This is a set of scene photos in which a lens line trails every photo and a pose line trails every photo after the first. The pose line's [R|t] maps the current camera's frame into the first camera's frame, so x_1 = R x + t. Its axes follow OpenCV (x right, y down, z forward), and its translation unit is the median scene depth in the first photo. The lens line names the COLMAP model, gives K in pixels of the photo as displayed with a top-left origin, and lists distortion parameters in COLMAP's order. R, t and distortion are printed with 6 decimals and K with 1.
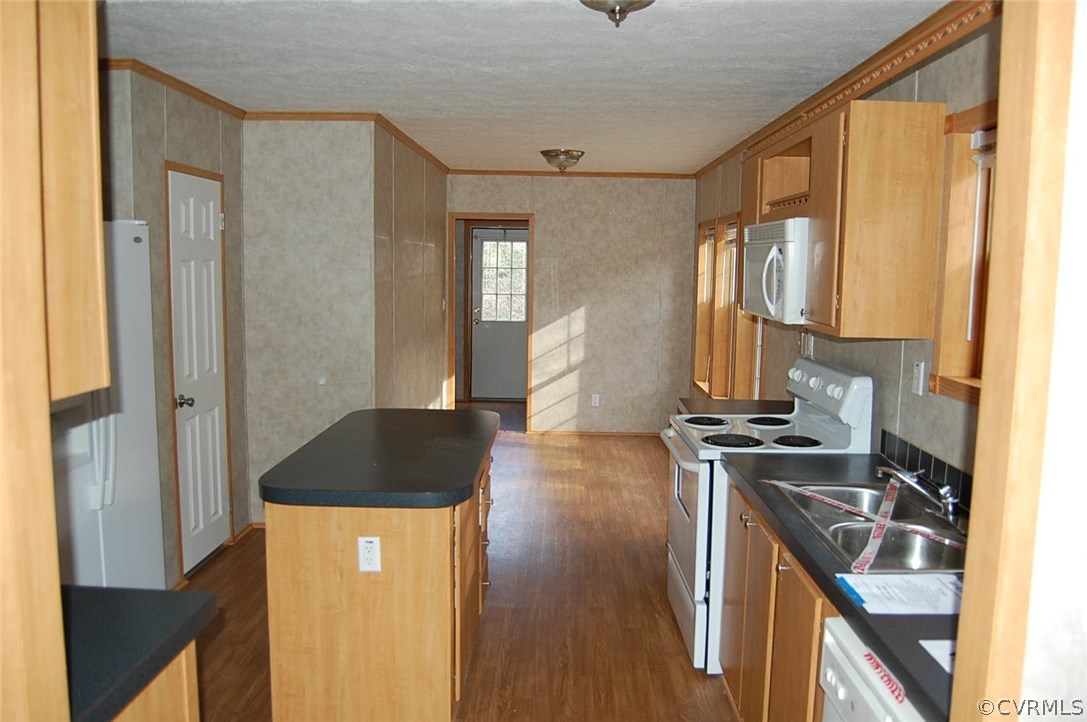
lens RADIAL K [[857.7, 0, 539.2], [0, 857.7, 360.9], [0, 0, 1]] dist [-0.064740, -0.002572]
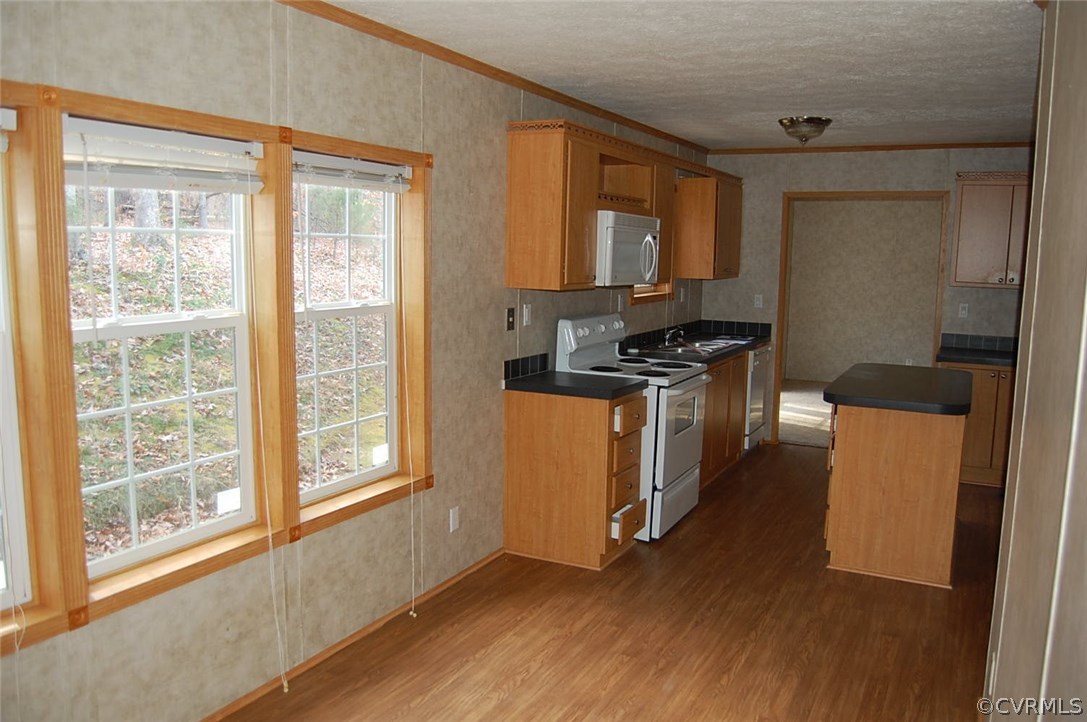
lens RADIAL K [[857.7, 0, 544.3], [0, 857.7, 366.4], [0, 0, 1]] dist [-0.064740, -0.002572]
pose [[-0.901140, -0.075824, 0.426846, -0.091146], [0.026408, 0.973157, 0.228621, -0.107114], [-0.432723, 0.217292, -0.874949, 1.017987]]
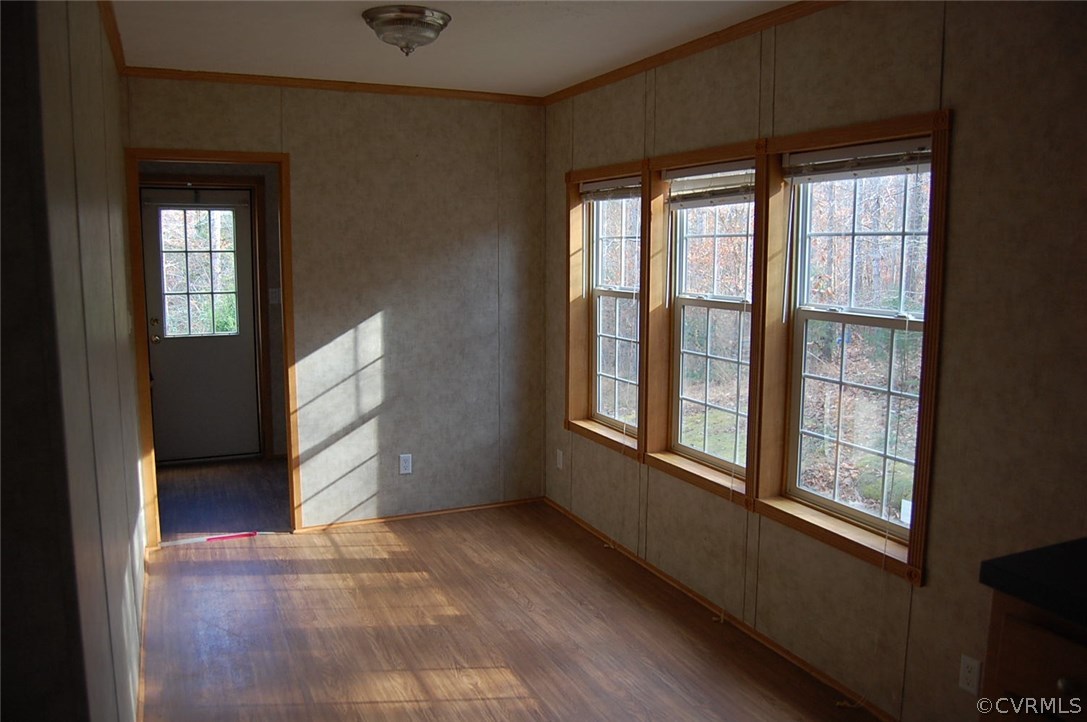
lens RADIAL K [[857.7, 0, 550.3], [0, 857.7, 361.4], [0, 0, 1]] dist [-0.064740, -0.002572]
pose [[0.898545, -0.073023, 0.432763, -0.101850], [0.063717, 0.997319, 0.035987, -0.042903], [-0.434231, -0.004762, 0.900789, 0.409522]]
